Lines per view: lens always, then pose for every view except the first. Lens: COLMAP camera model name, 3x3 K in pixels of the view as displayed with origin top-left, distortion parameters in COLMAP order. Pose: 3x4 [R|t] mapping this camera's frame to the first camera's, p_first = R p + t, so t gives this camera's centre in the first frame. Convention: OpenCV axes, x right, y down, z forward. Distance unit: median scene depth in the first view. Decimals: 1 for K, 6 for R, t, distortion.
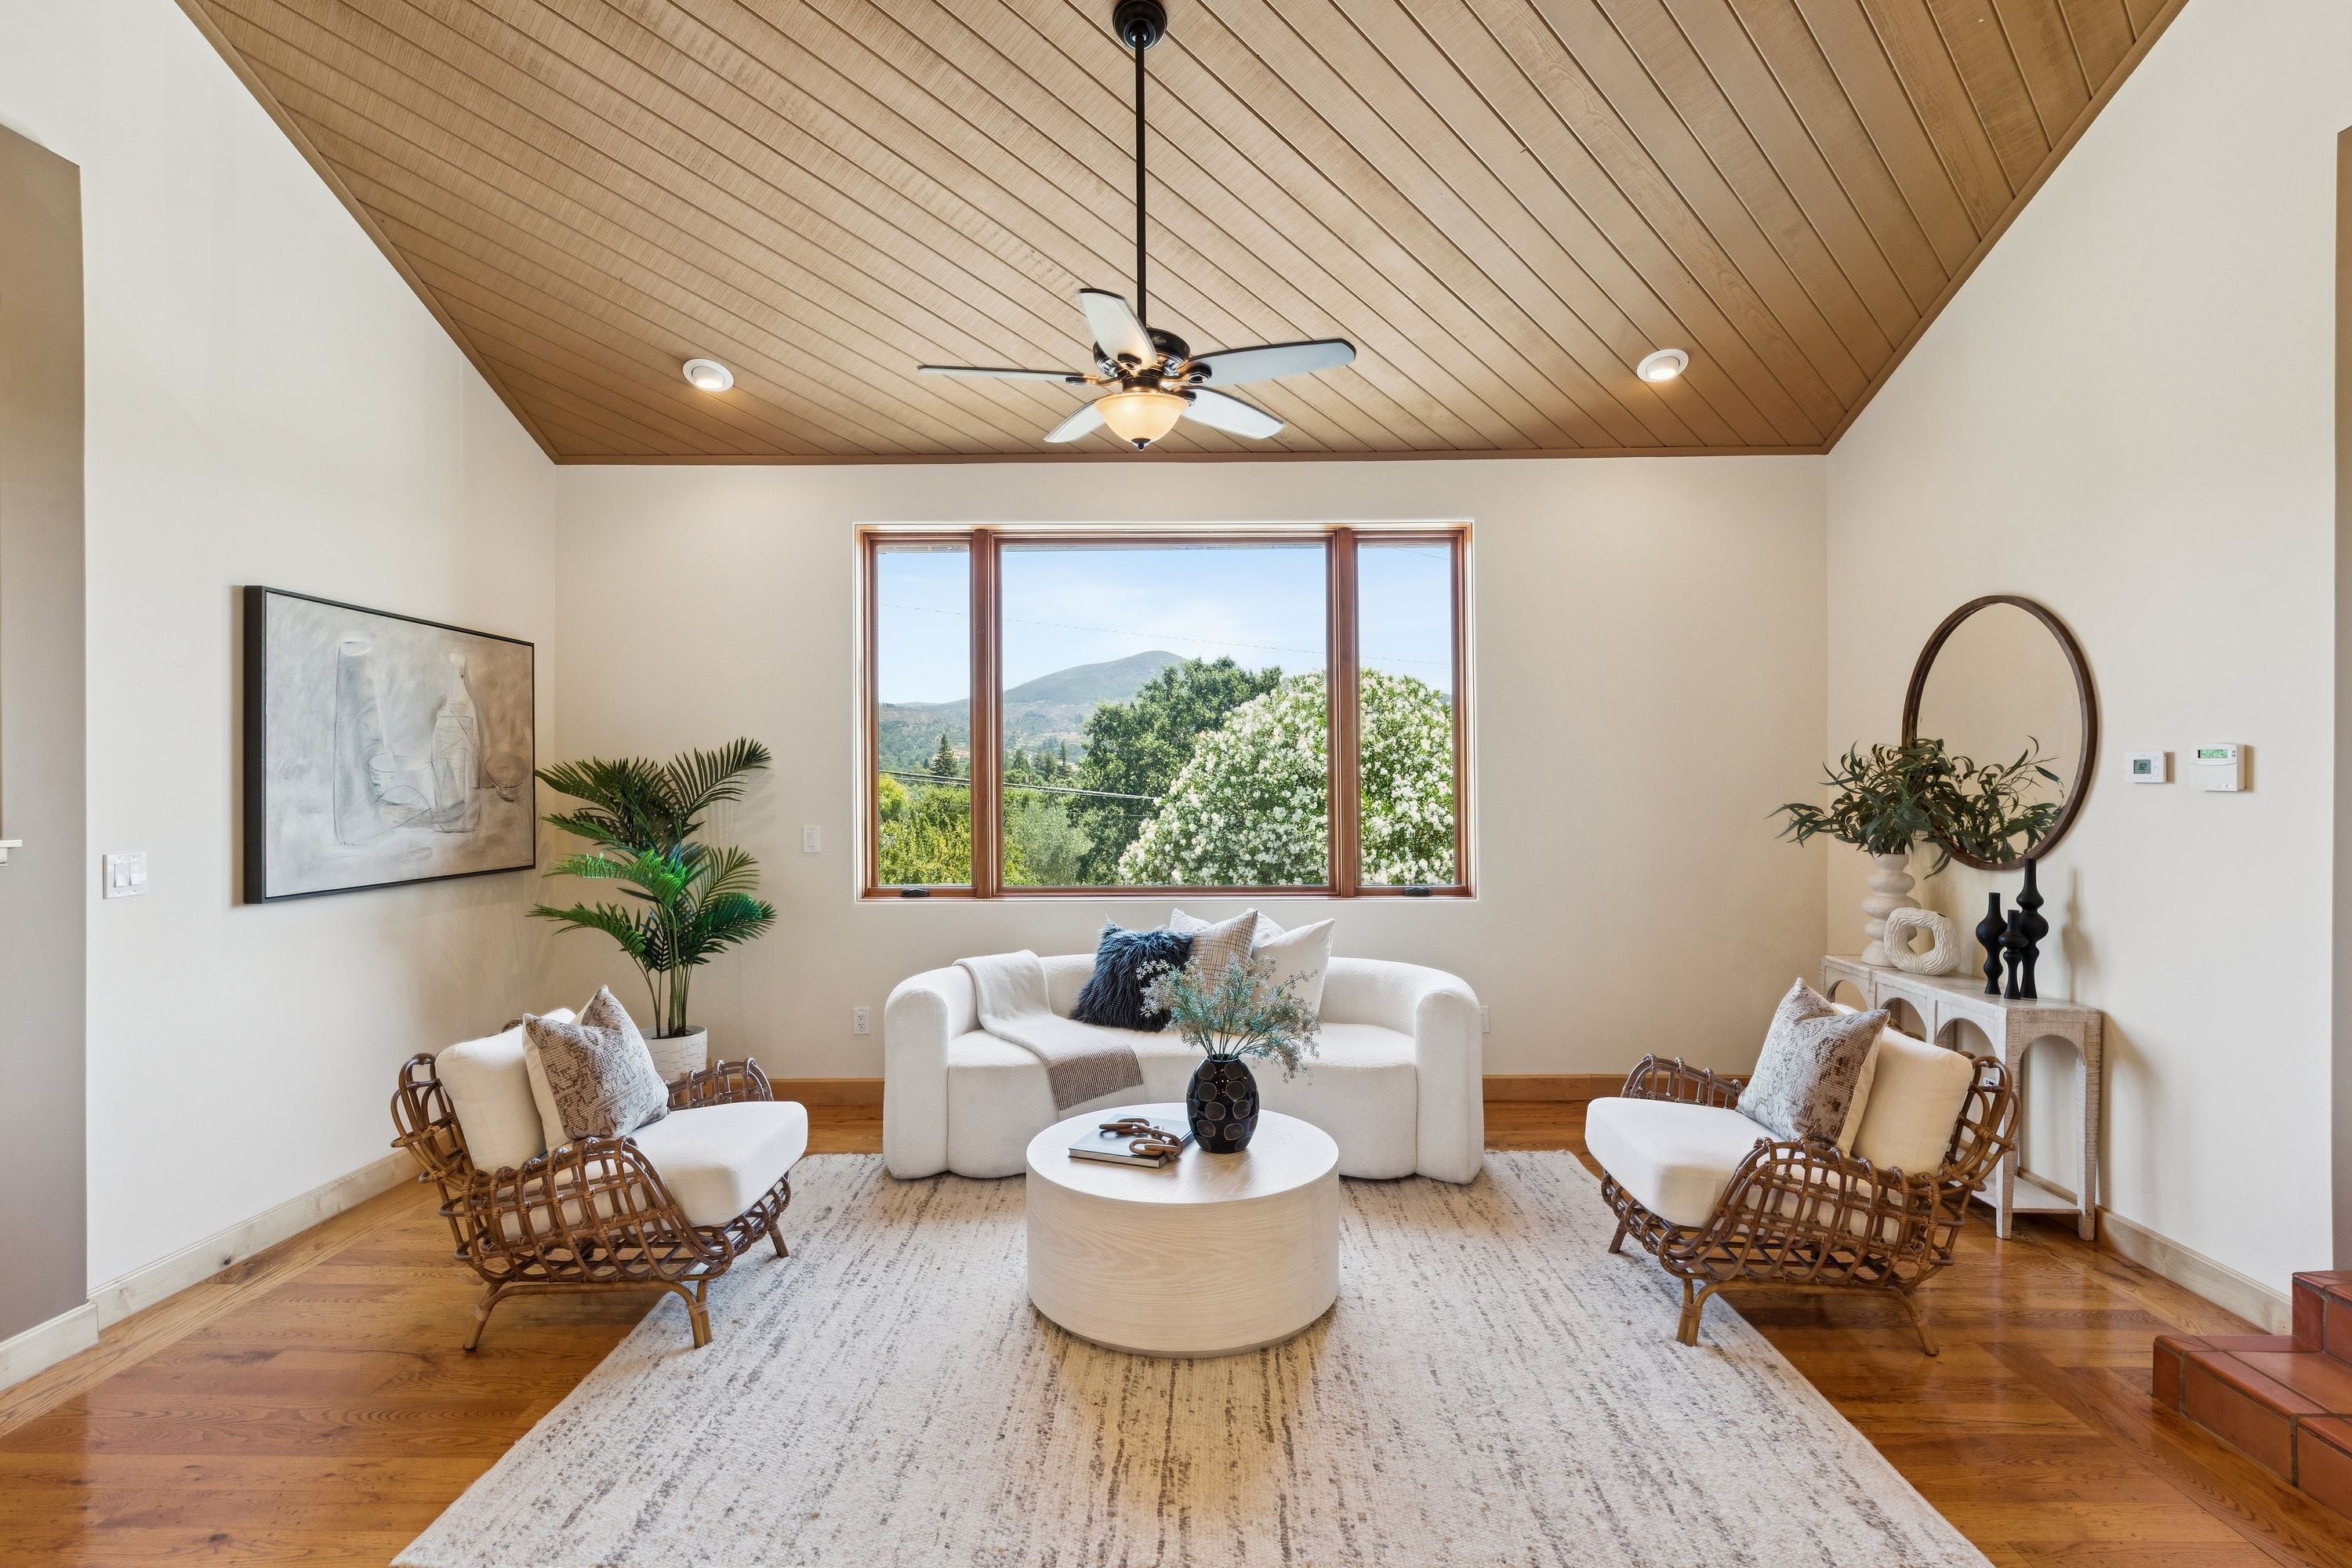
lens RADIAL K [[1147.4, 0, 1176.0], [0, 1147.4, 784.0], [0, 0, 1]] dist [-0.003908, -0.001040]
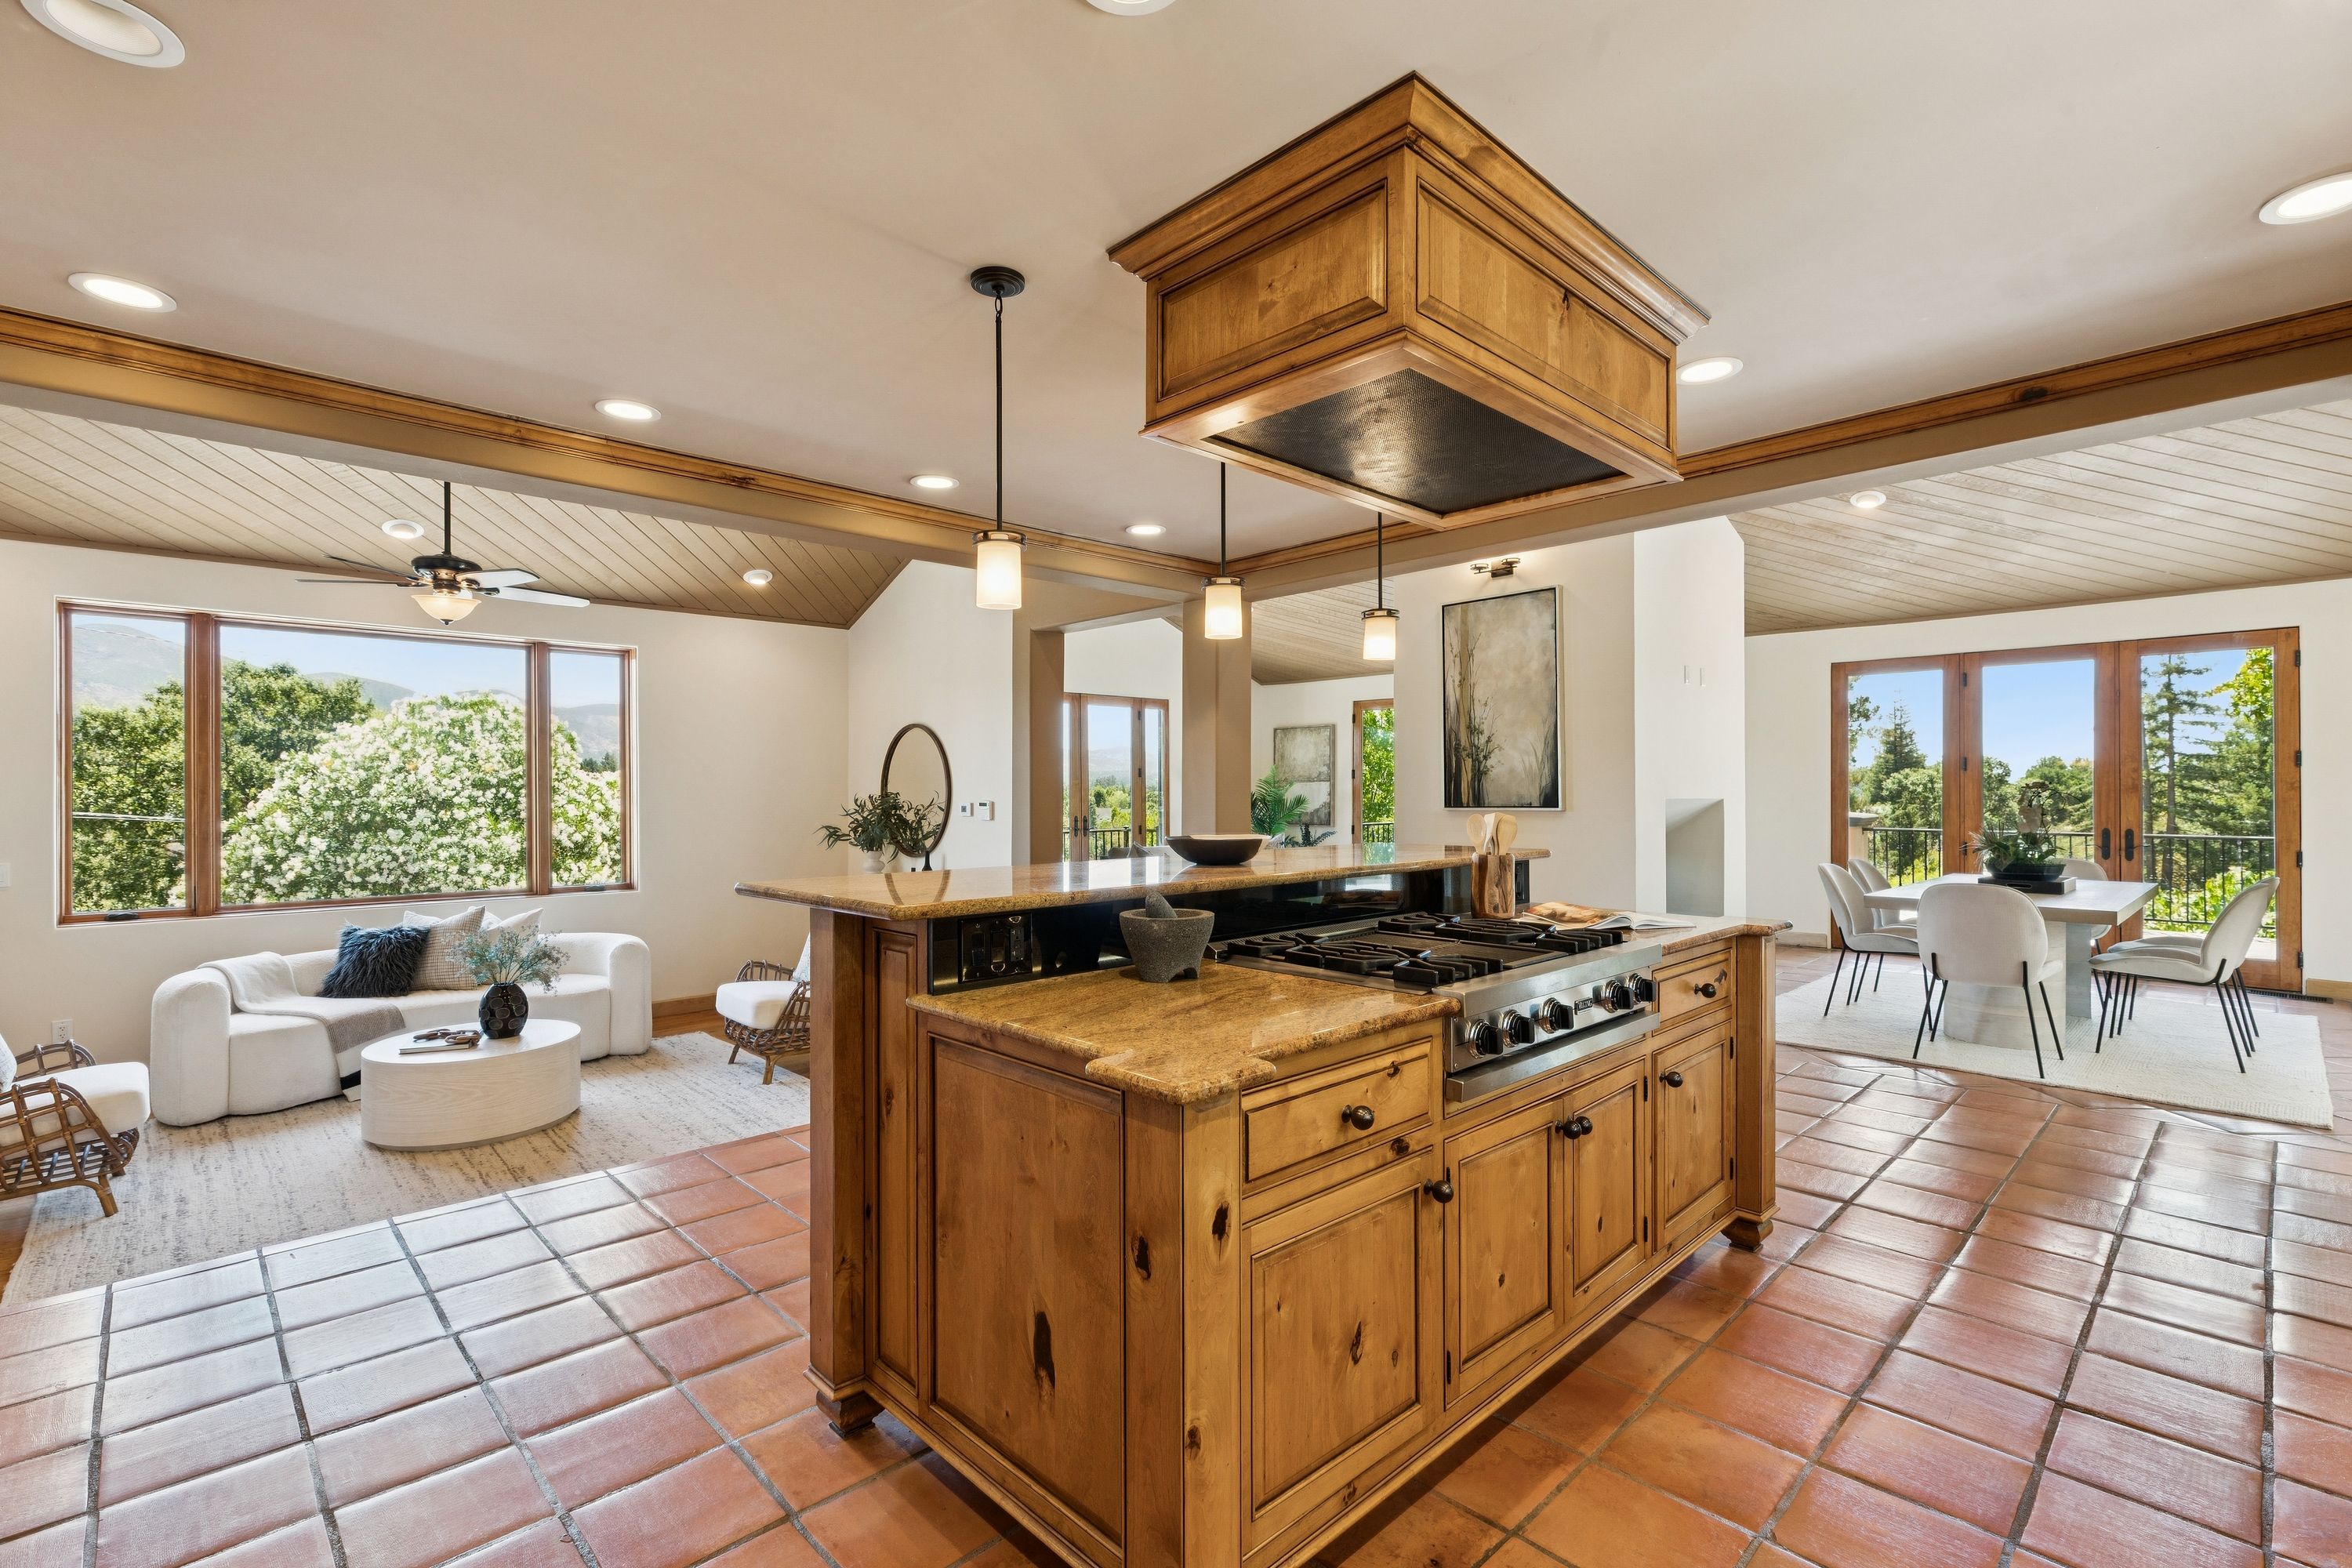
lens RADIAL K [[1057.2, 0, 1163.9], [0, 1057.2, 784.1], [0, 0, 1]] dist [0.002253, 0.000412]
pose [[0.720022, 0.006768, 0.693919, -0.254798], [0.001484, 0.999935, -0.011293, -0.030779], [-0.693950, 0.009162, 0.719965, -0.607826]]
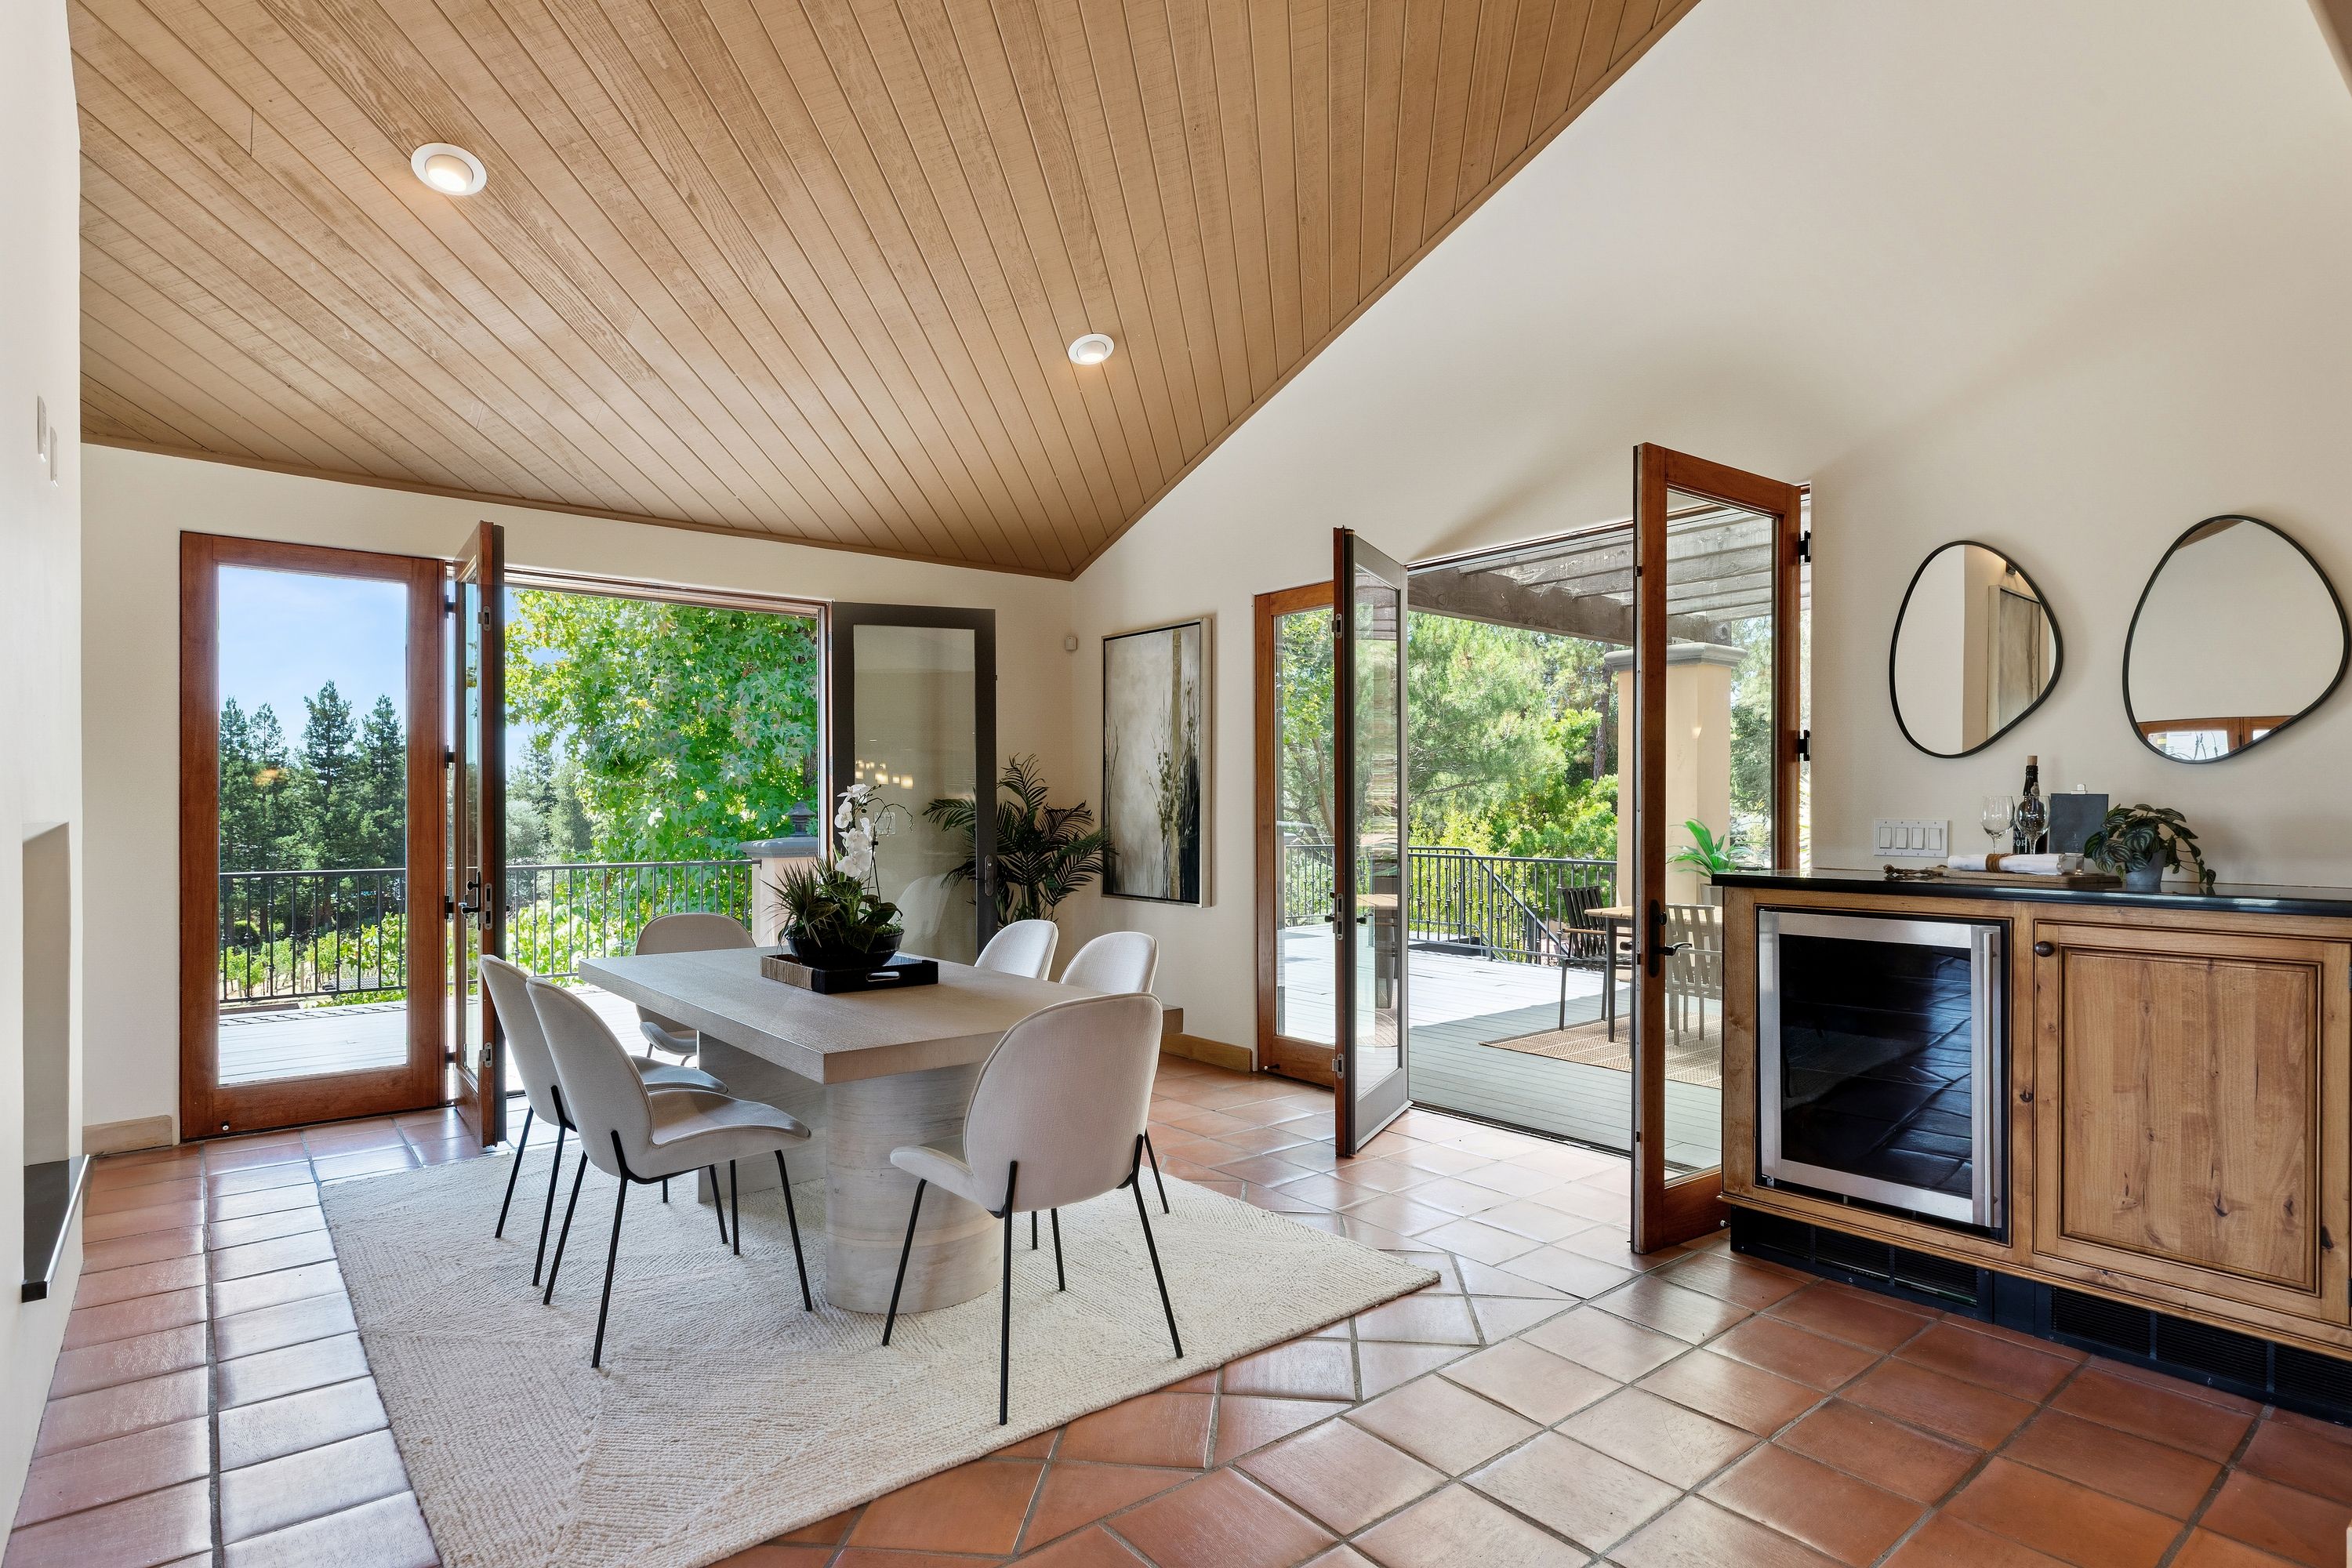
lens RADIAL K [[1195.4, 0, 1156.6], [0, 1195.4, 810.8], [0, 0, 1]] dist [-0.000661, 0.000406]
pose [[-0.632746, 0.005254, 0.774342, 0.629149], [0.006912, 0.999975, -0.001137, -0.027489], [-0.774329, 0.004633, -0.632766, -0.075707]]
